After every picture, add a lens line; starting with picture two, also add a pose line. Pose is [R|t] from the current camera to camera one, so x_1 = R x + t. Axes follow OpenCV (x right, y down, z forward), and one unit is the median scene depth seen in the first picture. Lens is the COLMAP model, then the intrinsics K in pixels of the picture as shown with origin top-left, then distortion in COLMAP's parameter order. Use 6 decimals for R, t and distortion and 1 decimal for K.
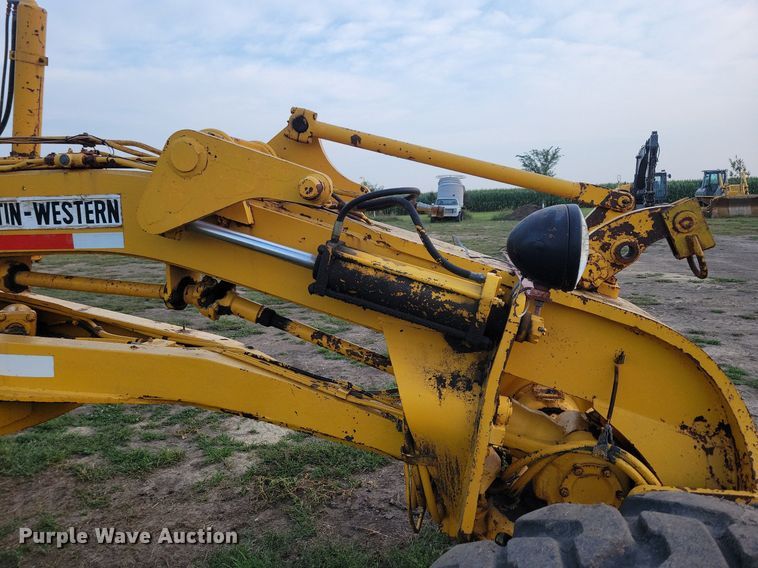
lens RADIAL K [[568.2, 0, 379.0], [0, 568.2, 284.0], [0, 0, 1]] dist [0.059706, -0.049145]
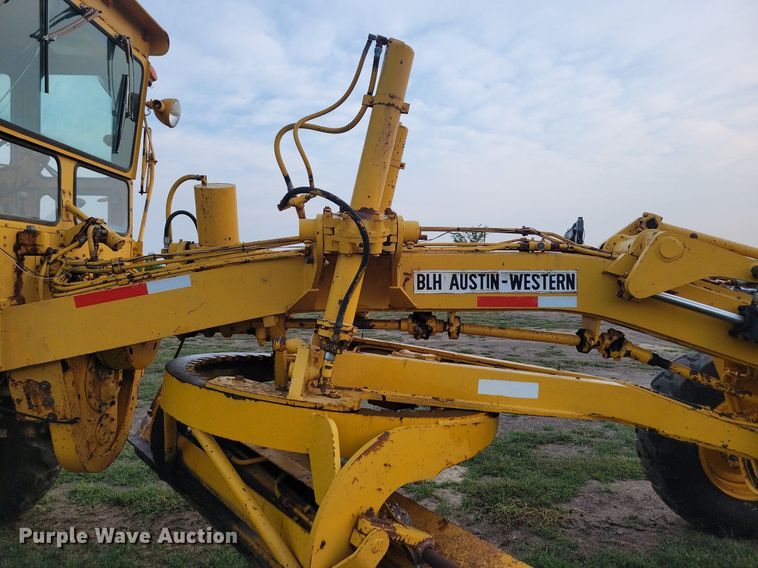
lens RADIAL K [[568.2, 0, 379.0], [0, 568.2, 284.0], [0, 0, 1]] dist [0.059706, -0.049145]
pose [[0.989678, 0.028723, 0.140404, -1.112804], [-0.011556, 0.992514, -0.121584, 0.057147], [-0.142845, 0.118706, 0.982601, -0.328110]]
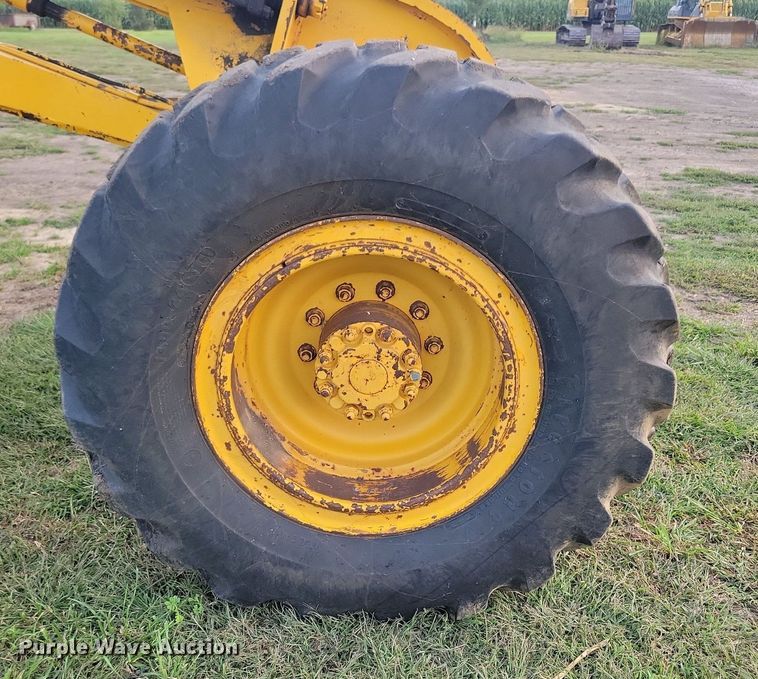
lens RADIAL K [[771.3, 0, 381.9], [0, 771.3, 357.1], [0, 0, 1]] dist [0.026589, 0.016949]
pose [[0.985721, -0.023851, 0.166686, 0.118324], [-0.022003, 0.963186, 0.267935, 0.261193], [-0.166940, -0.267777, 0.948908, -0.408528]]
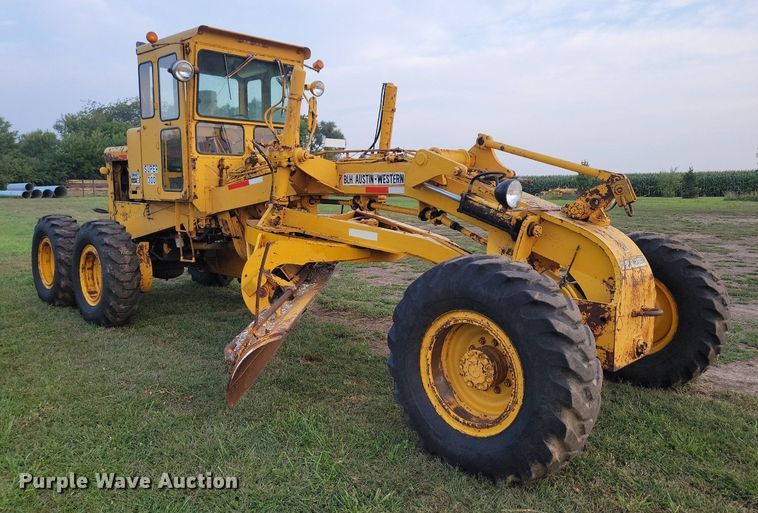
lens RADIAL K [[609.3, 0, 370.7], [0, 609.3, 258.4], [0, 0, 1]] dist [0.061443, 0.000208]
pose [[0.813719, 0.099489, -0.572681, 0.999930], [-0.100668, 0.994476, 0.029726, 0.156927], [0.572475, 0.033462, 0.819239, -1.275830]]
